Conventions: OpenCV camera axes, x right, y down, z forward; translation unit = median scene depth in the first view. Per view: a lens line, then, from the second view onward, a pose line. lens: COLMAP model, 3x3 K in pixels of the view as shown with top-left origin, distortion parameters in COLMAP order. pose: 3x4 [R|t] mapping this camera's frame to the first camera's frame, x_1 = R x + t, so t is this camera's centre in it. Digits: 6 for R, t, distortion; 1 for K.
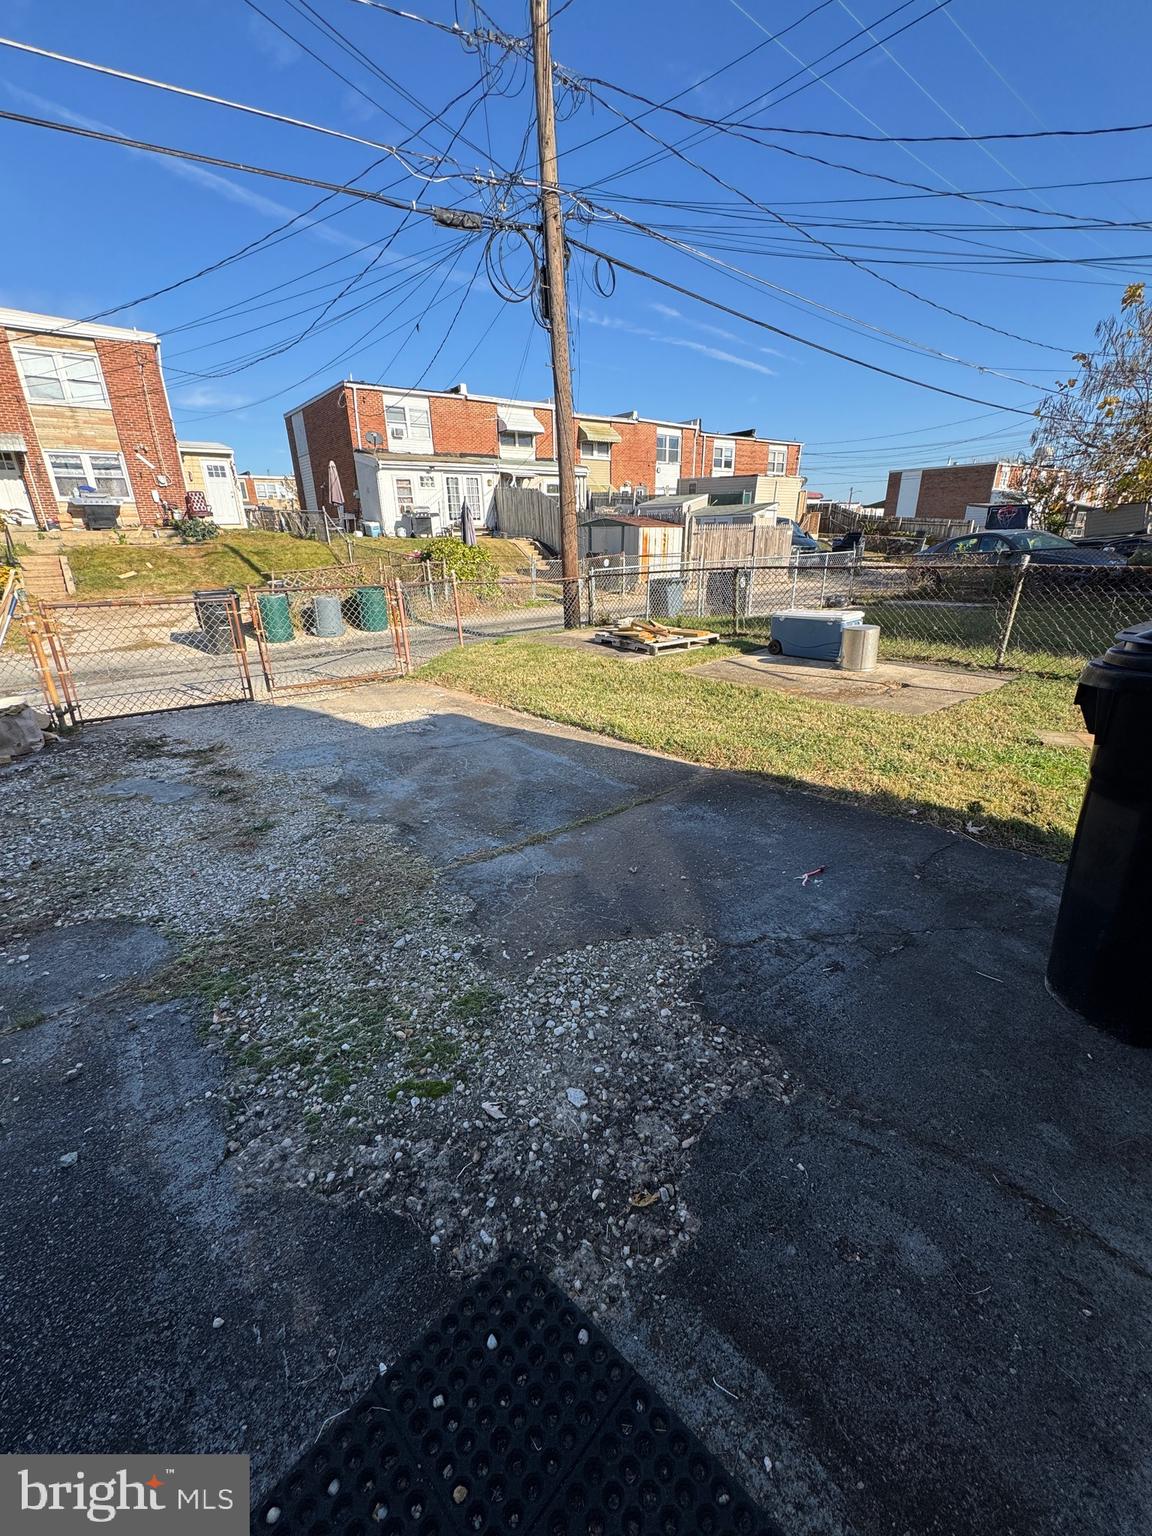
lens RADIAL K [[611.8, 0, 578.2], [0, 611.8, 769.2], [0, 0, 1]] dist [0.001007, 0.000053]
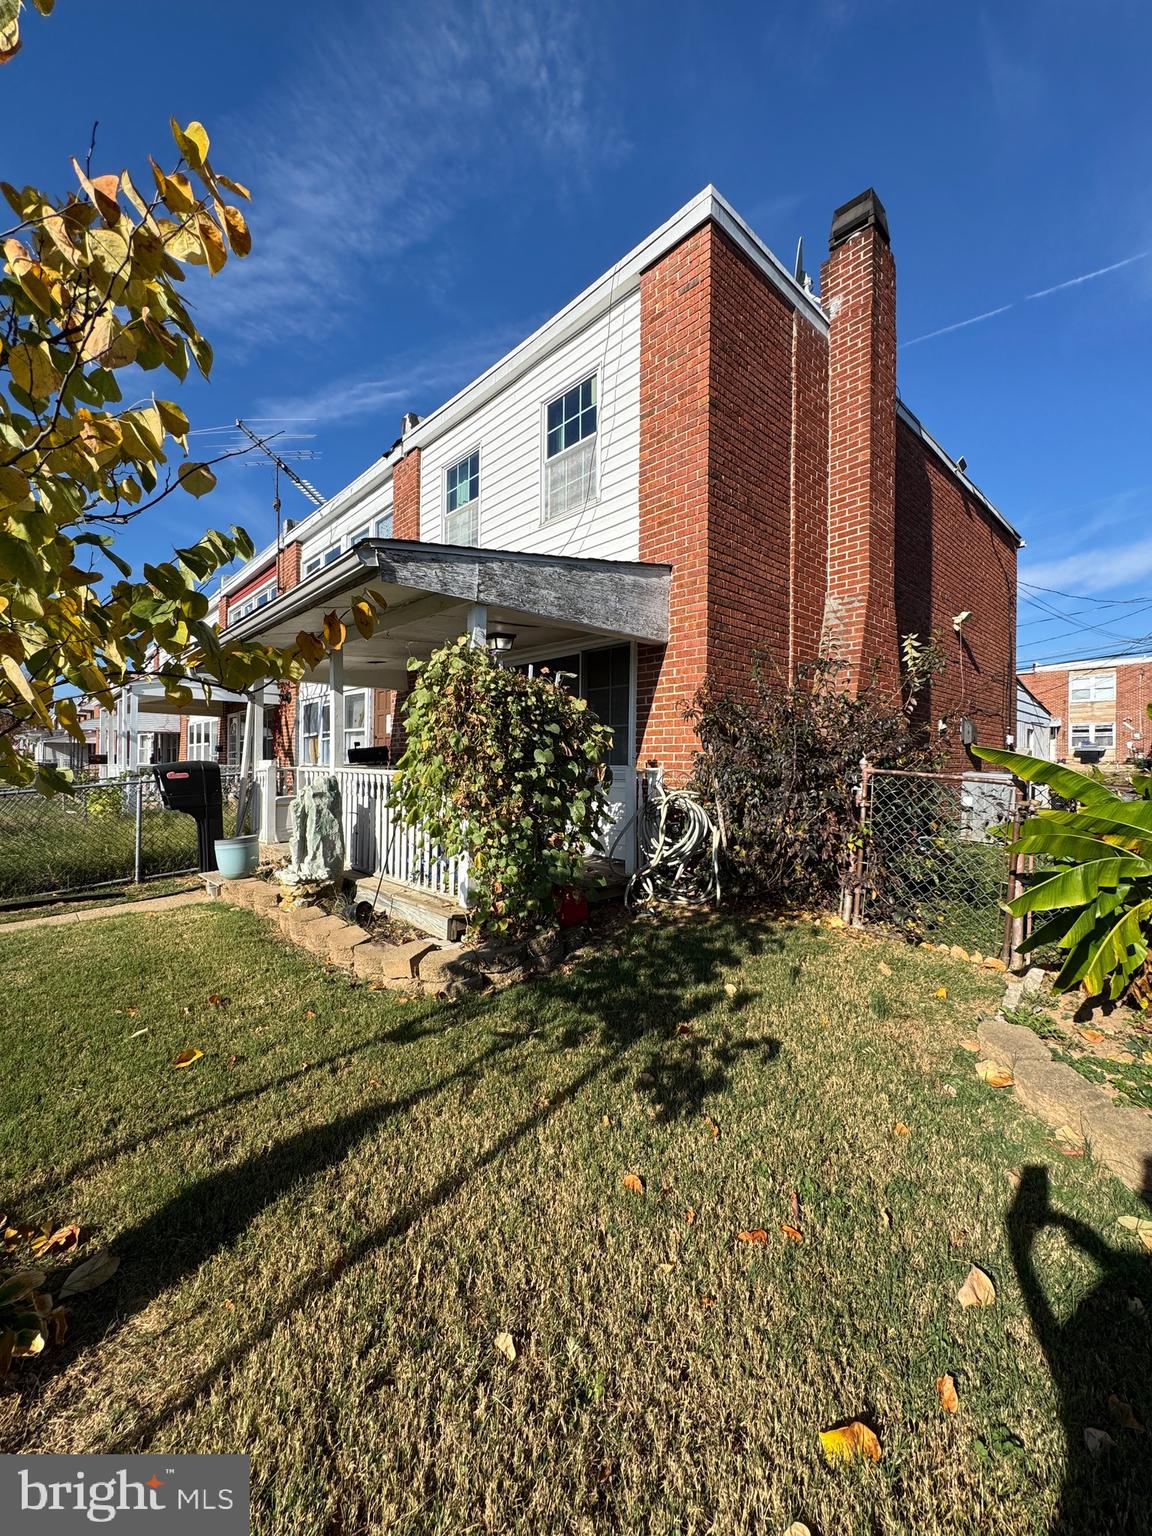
lens RADIAL K [[611.8, 0, 573.7], [0, 611.8, 765.3], [0, 0, 1]] dist [0.001007, 0.000053]
pose [[0.031896, 0.016730, -0.999351, 0.938893], [-0.371849, 0.928286, 0.003673, 0.155689], [0.927745, 0.371490, 0.035830, -0.432896]]
